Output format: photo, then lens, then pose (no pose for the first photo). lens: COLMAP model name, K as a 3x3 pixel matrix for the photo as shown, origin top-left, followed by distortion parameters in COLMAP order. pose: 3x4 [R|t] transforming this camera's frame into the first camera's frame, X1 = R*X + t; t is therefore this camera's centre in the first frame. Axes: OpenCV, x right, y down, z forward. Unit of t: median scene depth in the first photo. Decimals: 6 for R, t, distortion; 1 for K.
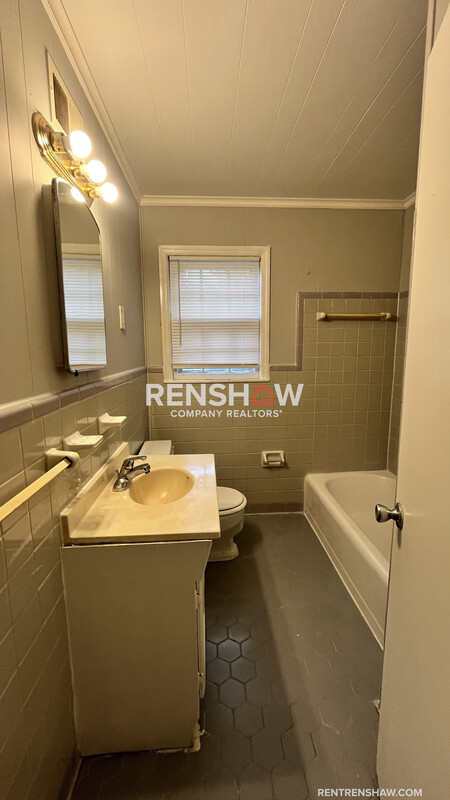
lens RADIAL K [[322.8, 0, 225.0], [0, 322.8, 400.0], [0, 0, 1]] dist [-0.000149, -0.000166]
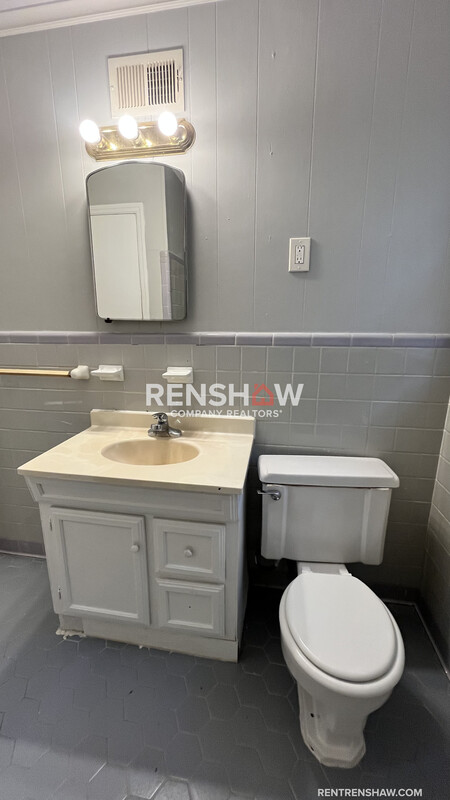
lens RADIAL K [[322.8, 0, 225.0], [0, 322.8, 400.0], [0, 0, 1]] dist [-0.000149, -0.000166]
pose [[-0.222965, 0.211634, -0.951576, 0.711271], [-0.155942, 0.955835, 0.249120, -0.150433], [0.962273, 0.203936, -0.180115, 1.651388]]
